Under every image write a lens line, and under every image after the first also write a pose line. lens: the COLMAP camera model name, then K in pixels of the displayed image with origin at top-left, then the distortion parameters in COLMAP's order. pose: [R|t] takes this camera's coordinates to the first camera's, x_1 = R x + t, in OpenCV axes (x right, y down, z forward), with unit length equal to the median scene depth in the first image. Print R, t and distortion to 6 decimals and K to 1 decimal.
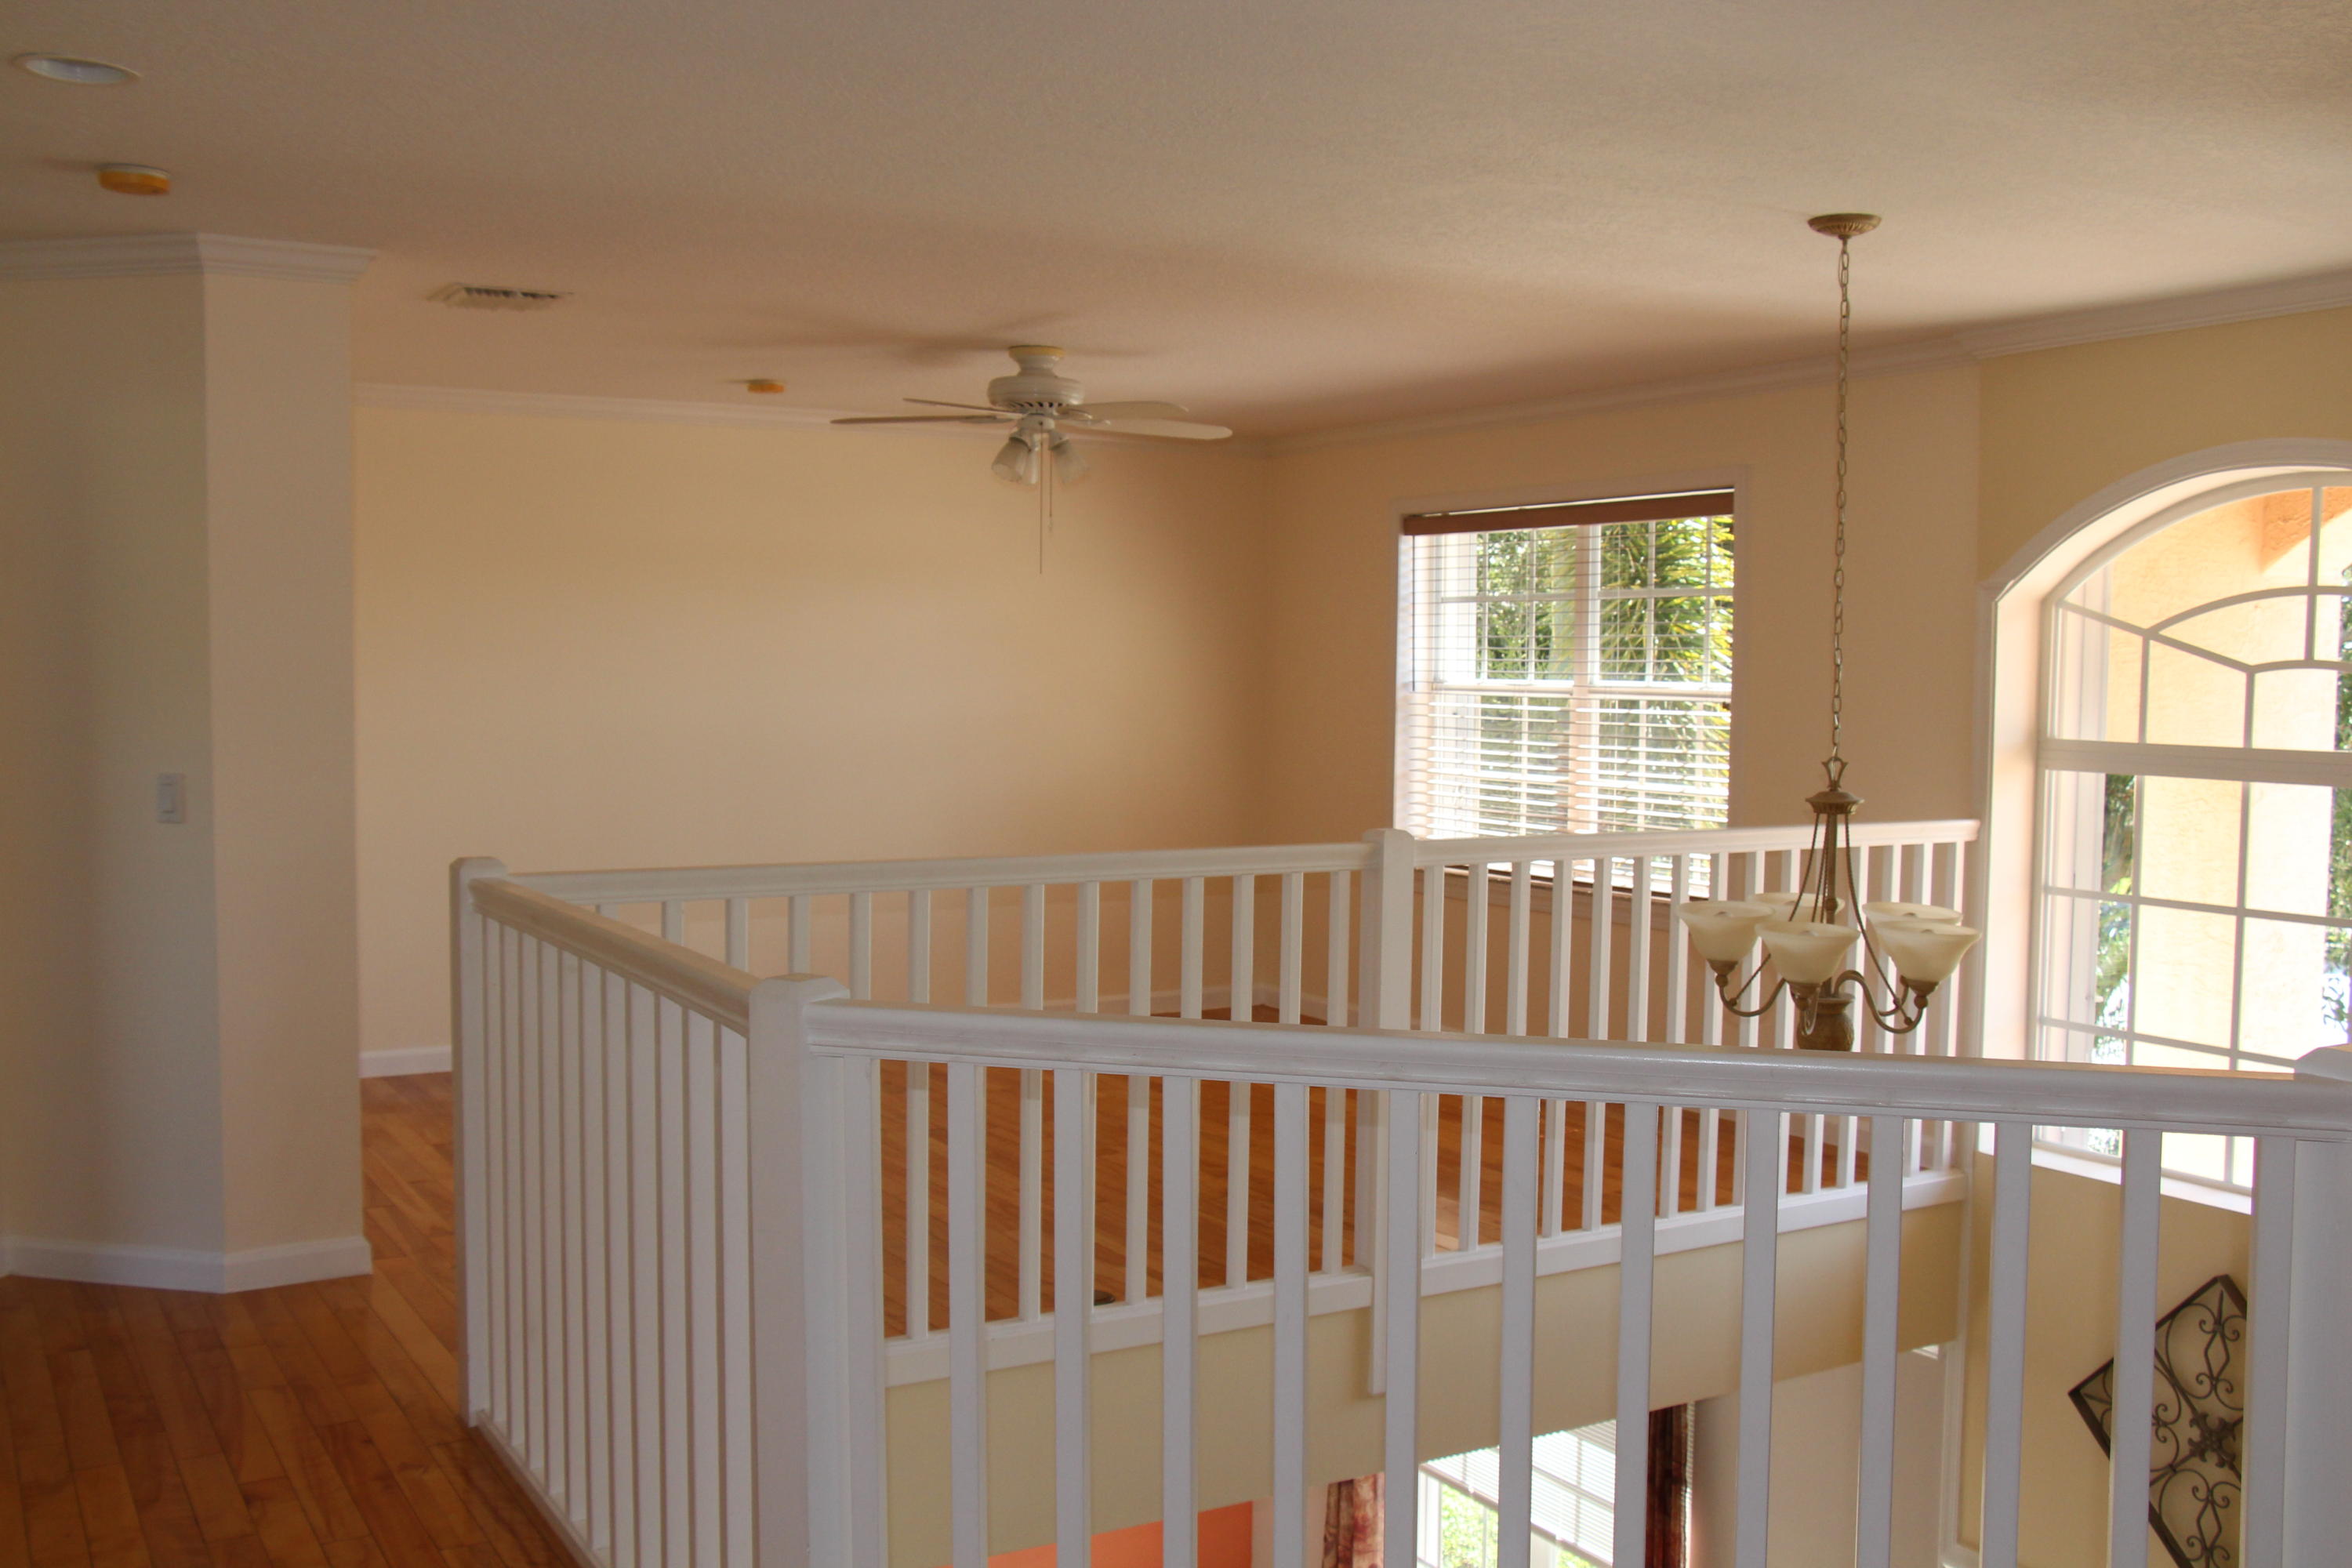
lens RADIAL K [[2332.0, 0, 1175.9], [0, 2332.0, 785.7], [0, 0, 1]] dist [0.003622, 0.026566]
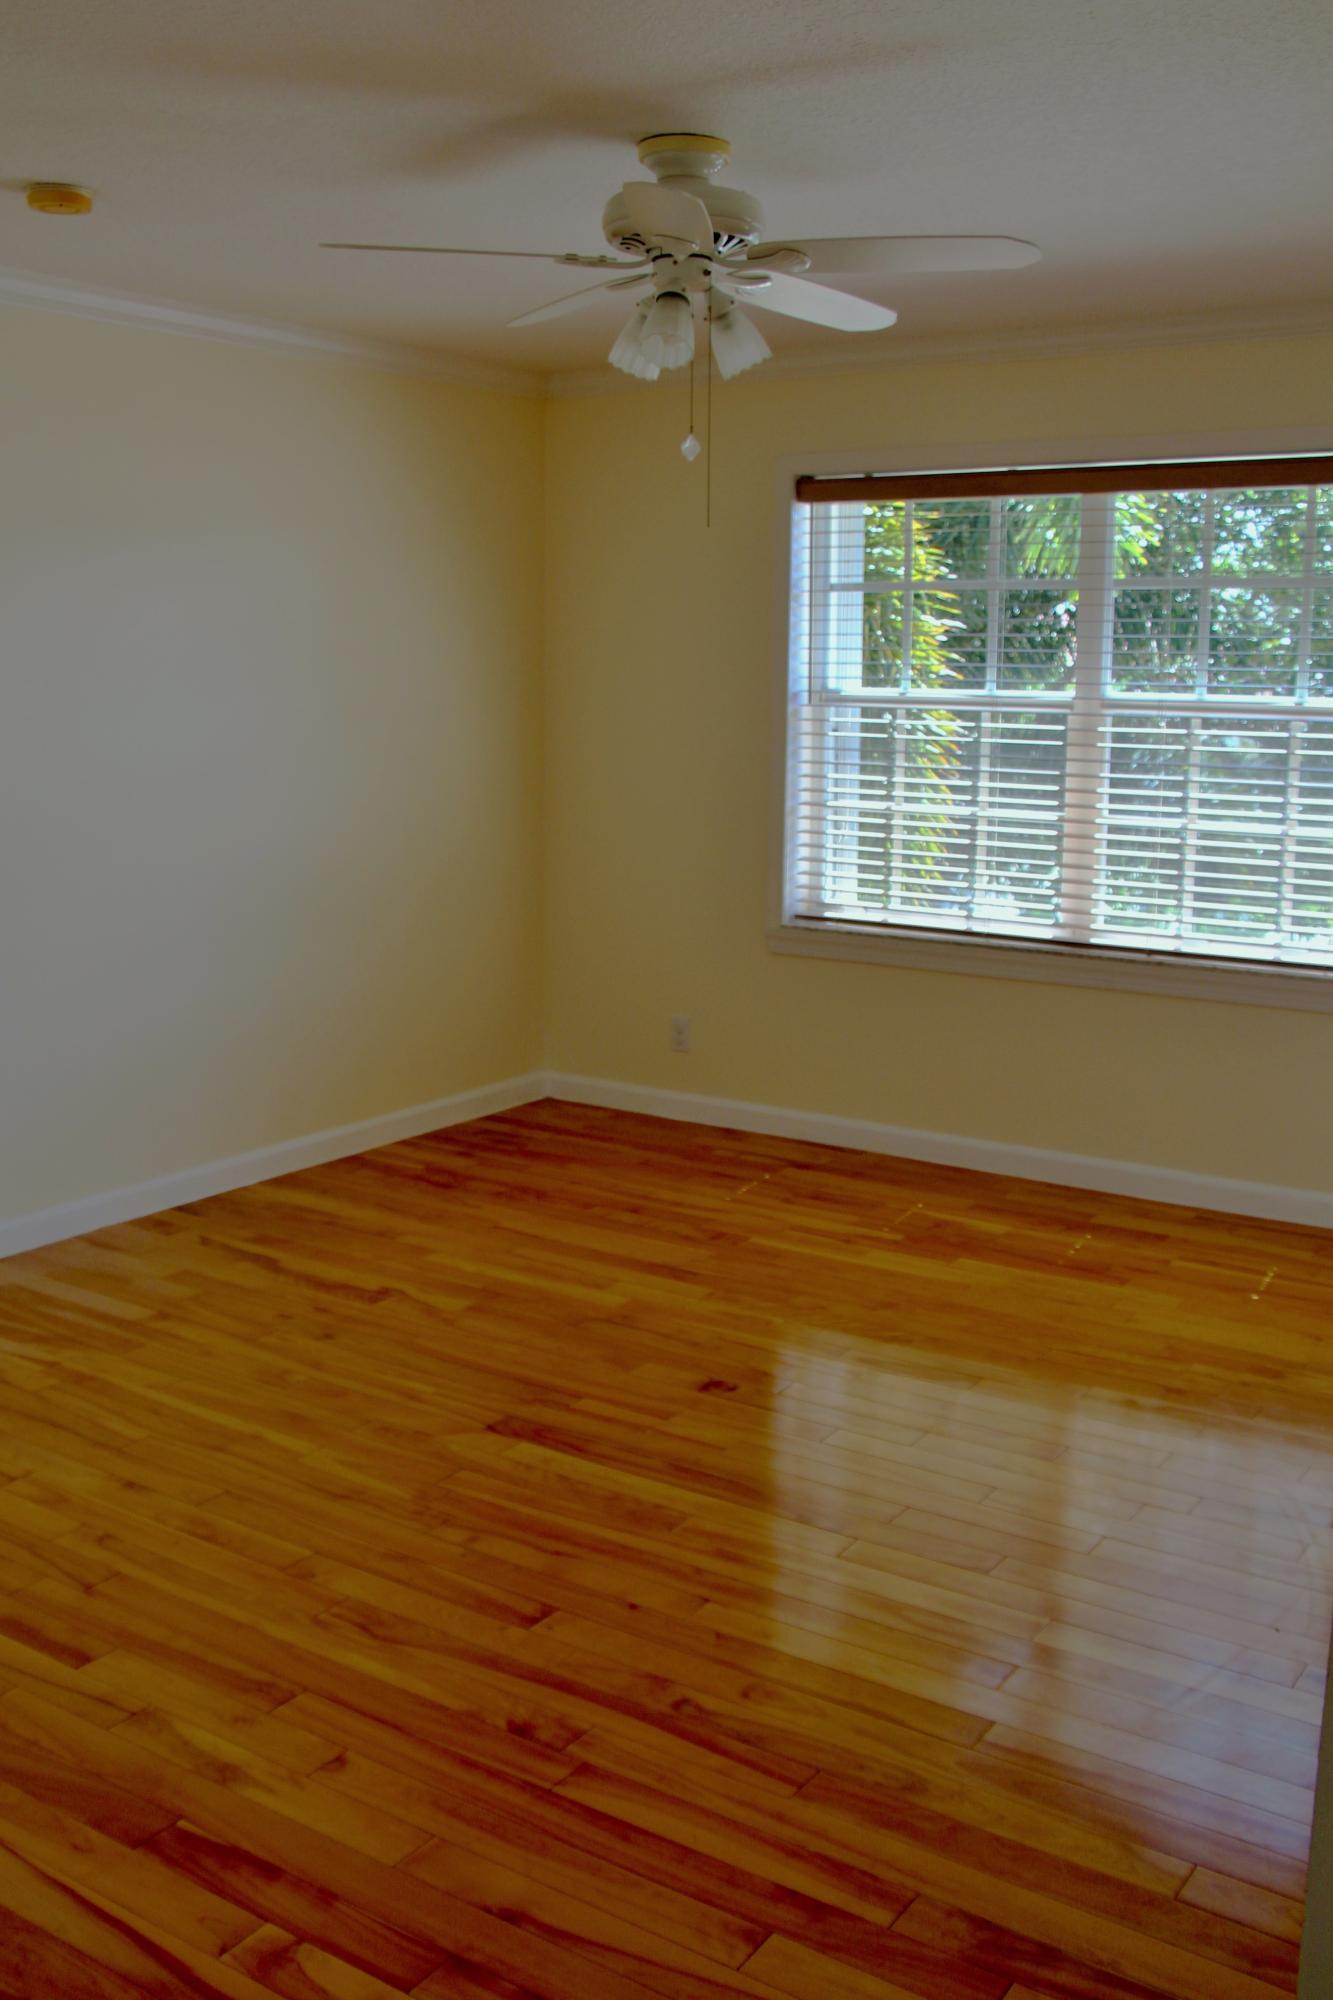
lens RADIAL K [[1983.0, 0, 666.5], [0, 1983.0, 1000.0], [0, 0, 1]] dist [0.003622, 0.026566]
pose [[0.913809, -0.065898, 0.400763, -0.248005], [0.017565, 0.992238, 0.123104, -0.027584], [-0.405764, -0.105454, 0.907874, 0.447321]]
